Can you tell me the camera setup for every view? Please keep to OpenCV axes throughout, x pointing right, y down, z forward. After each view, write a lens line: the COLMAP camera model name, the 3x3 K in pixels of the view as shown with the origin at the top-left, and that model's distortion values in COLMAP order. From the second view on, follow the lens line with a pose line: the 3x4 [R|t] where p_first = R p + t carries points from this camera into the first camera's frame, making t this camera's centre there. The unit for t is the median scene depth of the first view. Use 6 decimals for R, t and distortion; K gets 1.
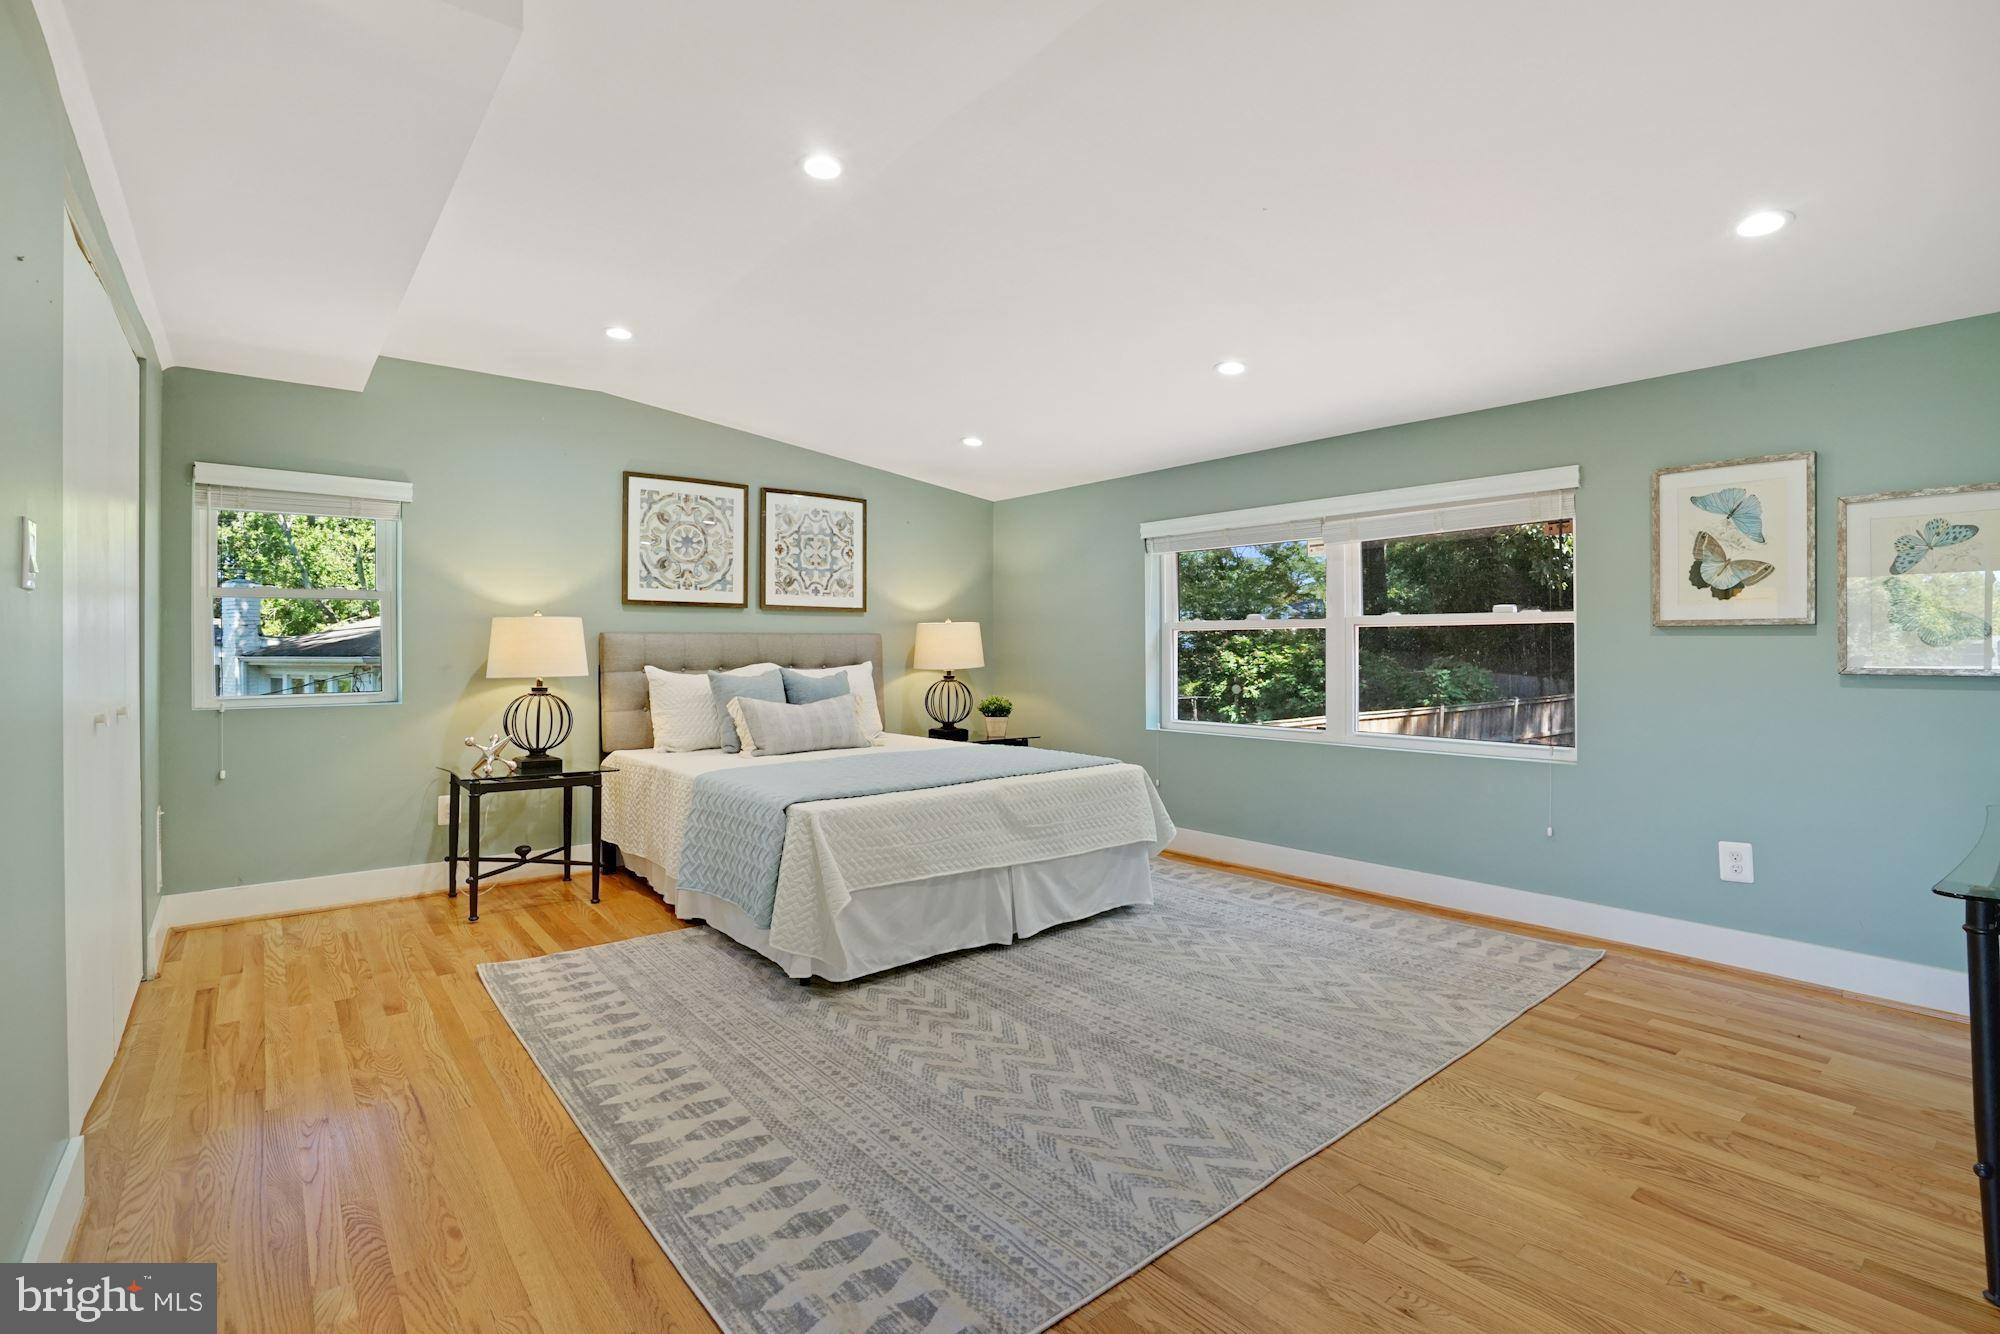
lens RADIAL K [[928.3, 0, 993.1], [0, 928.3, 654.5], [0, 0, 1]] dist [-0.064865, 0.021682]
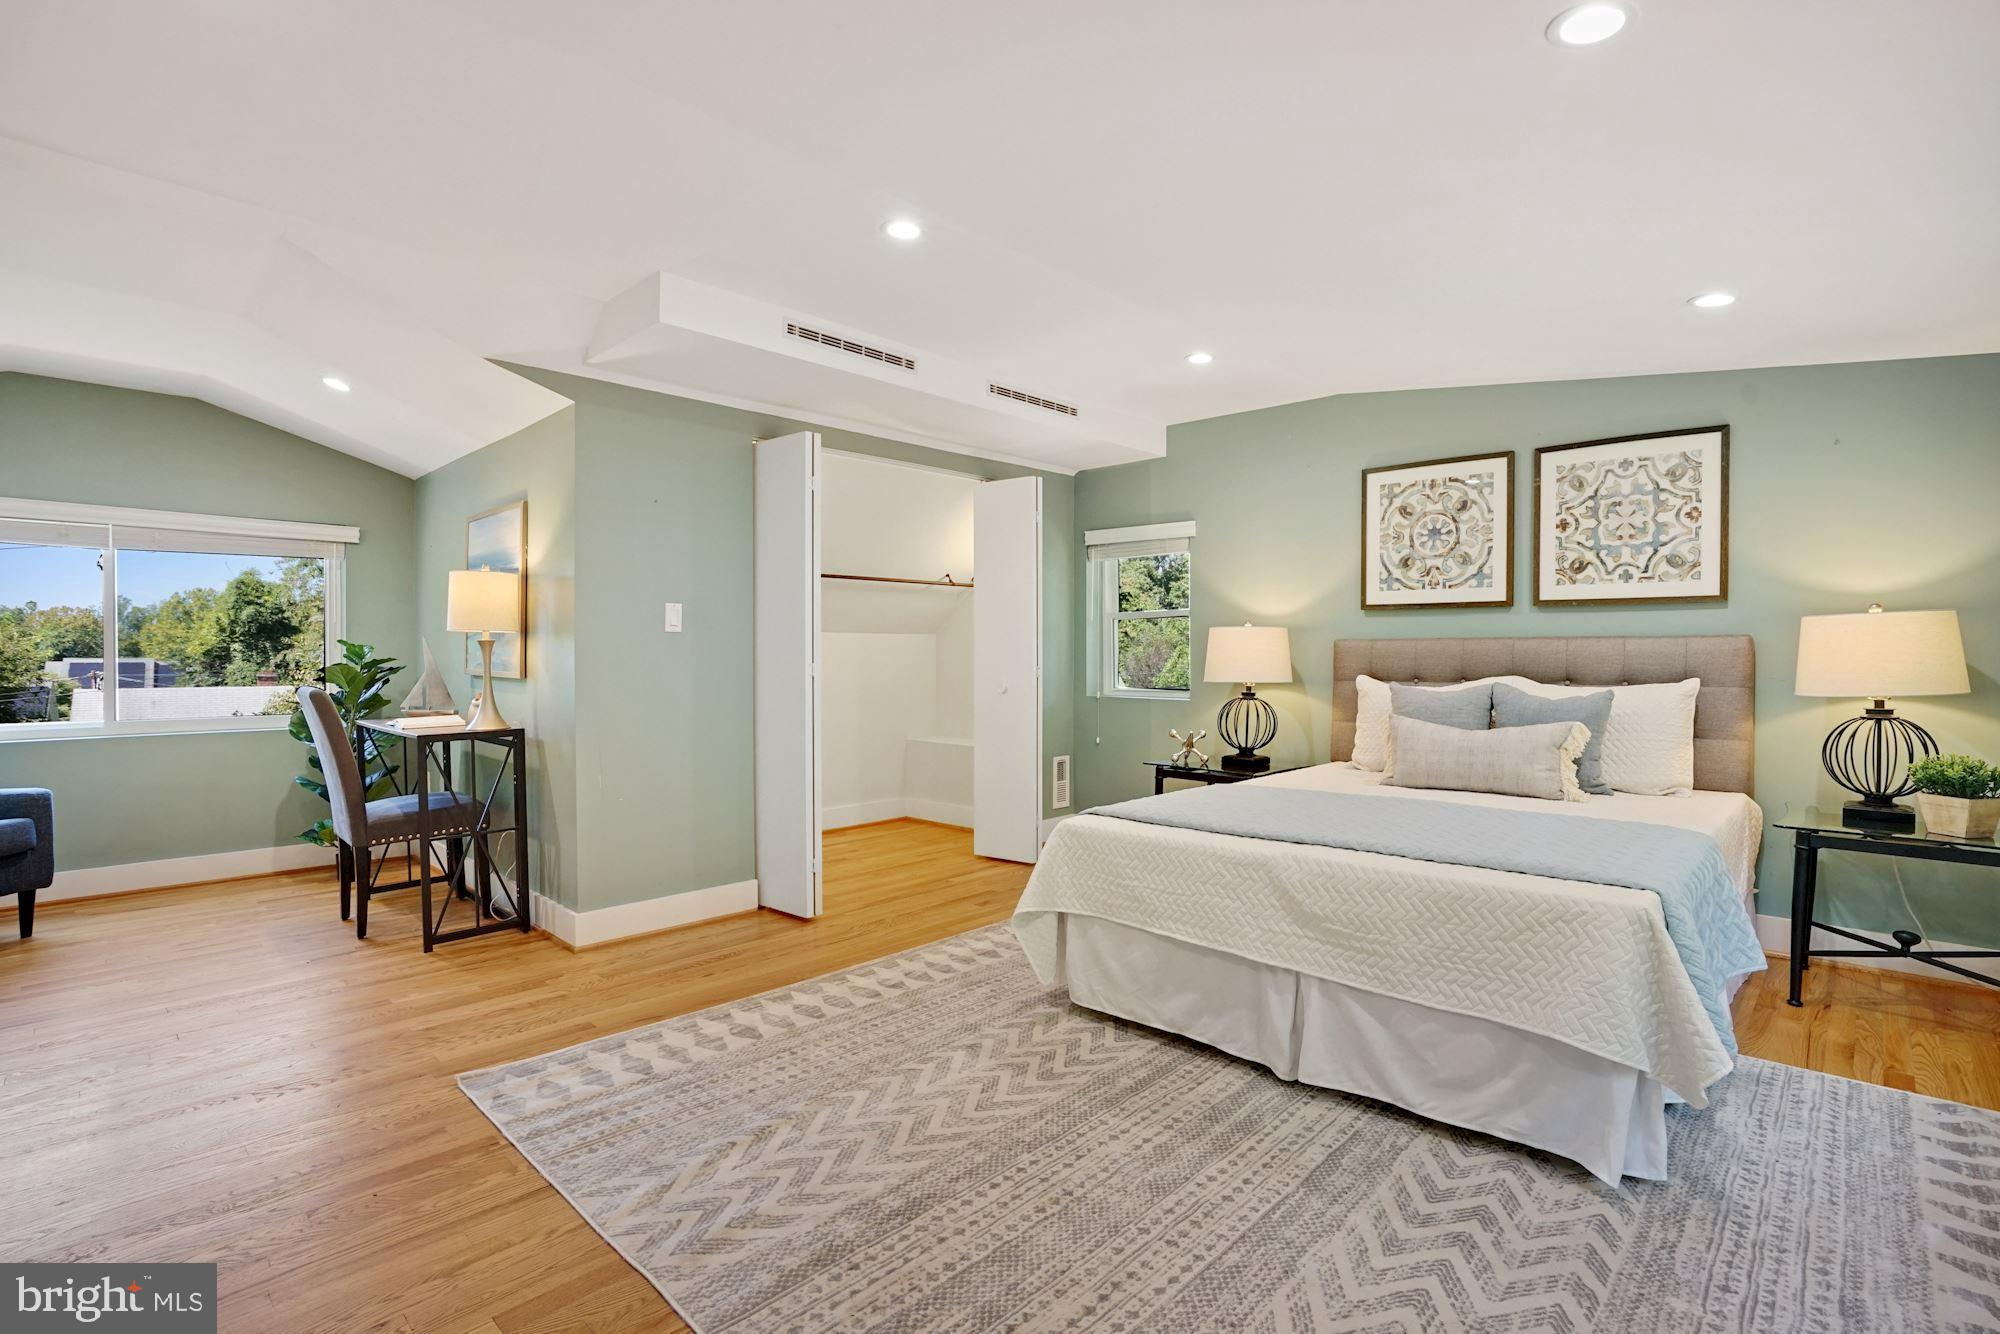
lens RADIAL K [[929.2, 0, 1000.0], [0, 929.2, 667.0], [0, 0, 1]] dist [-0.041269, 0.000739]
pose [[0.121582, 0.017236, -0.992432, 0.487795], [-0.007569, 0.999836, 0.016437, -0.008321], [0.992553, 0.005513, 0.121692, 0.497313]]
